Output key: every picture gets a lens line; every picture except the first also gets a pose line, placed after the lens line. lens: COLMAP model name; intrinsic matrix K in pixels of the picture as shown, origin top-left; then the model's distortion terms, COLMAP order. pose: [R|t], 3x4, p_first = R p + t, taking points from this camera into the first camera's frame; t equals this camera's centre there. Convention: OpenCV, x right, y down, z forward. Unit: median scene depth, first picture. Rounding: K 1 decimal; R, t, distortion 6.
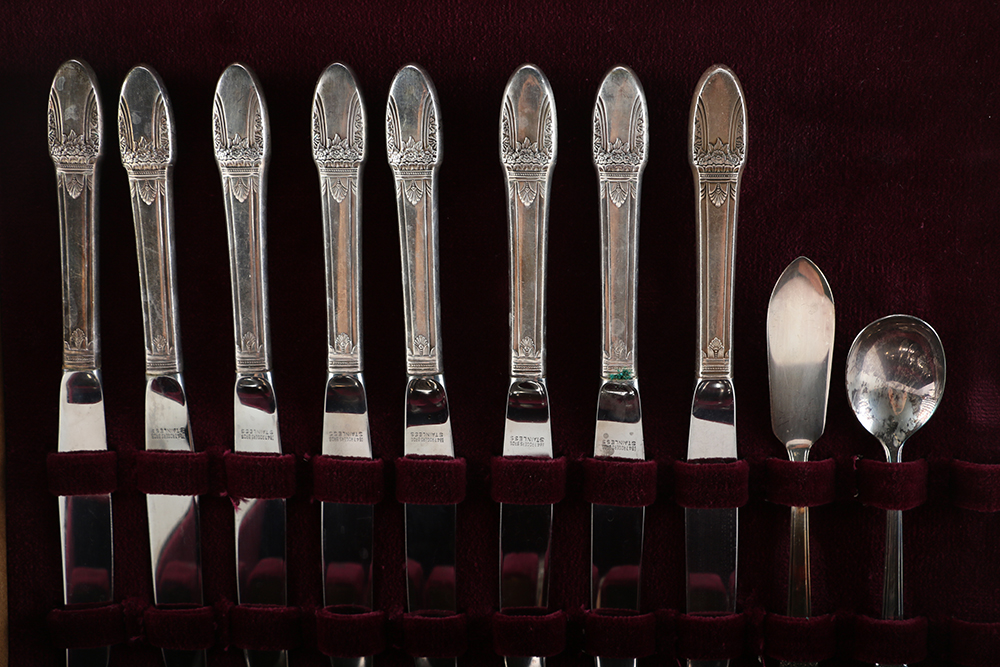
lens RADIAL K [[1923.5, 0, 499.7], [0, 1923.5, 335.5], [0, 0, 1]] dist [0.129228, 0.000000]
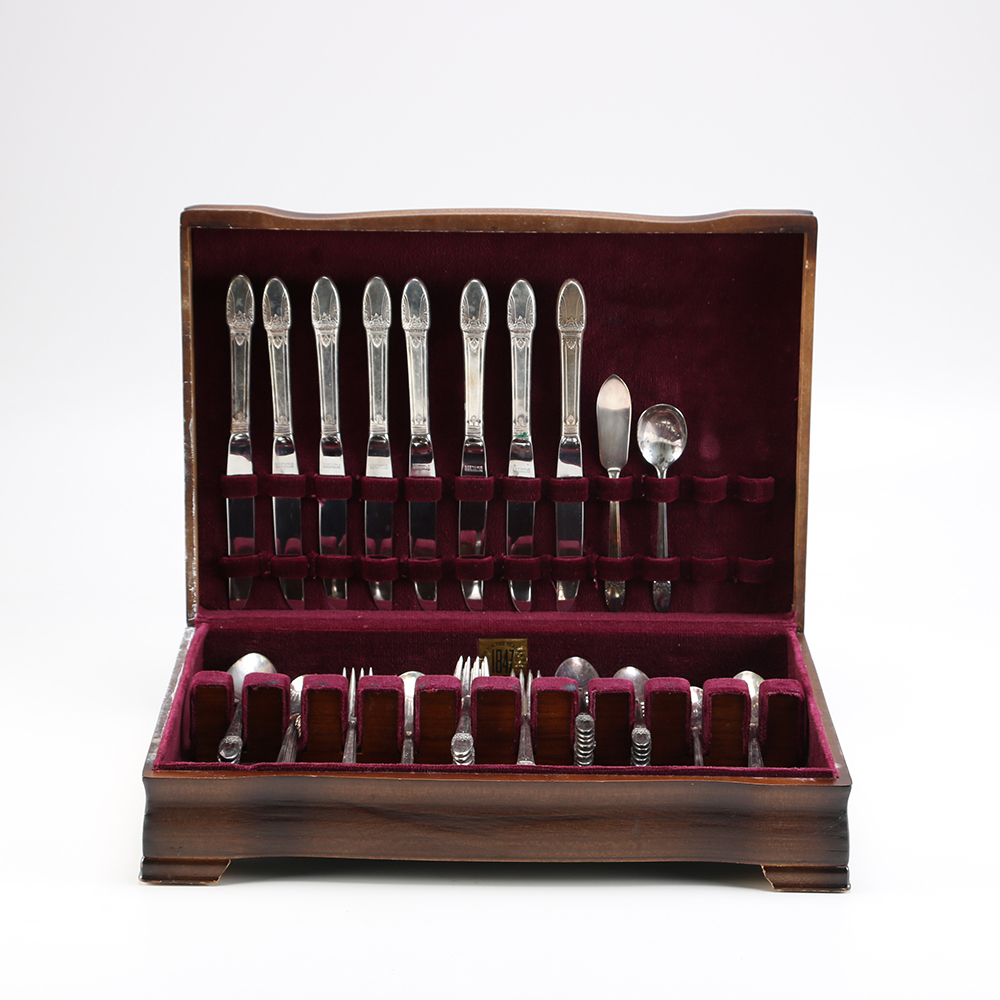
lens RADIAL K [[3777.7, 0, 500.0], [0, 3777.7, 500.4], [0, 0, 1]] dist [0.017355, 0.000000]
pose [[0.998788, -0.007415, 0.048649, -0.144291], [0.002683, 0.995318, 0.096621, -0.280050], [-0.049138, -0.096373, 0.994132, -2.773565]]
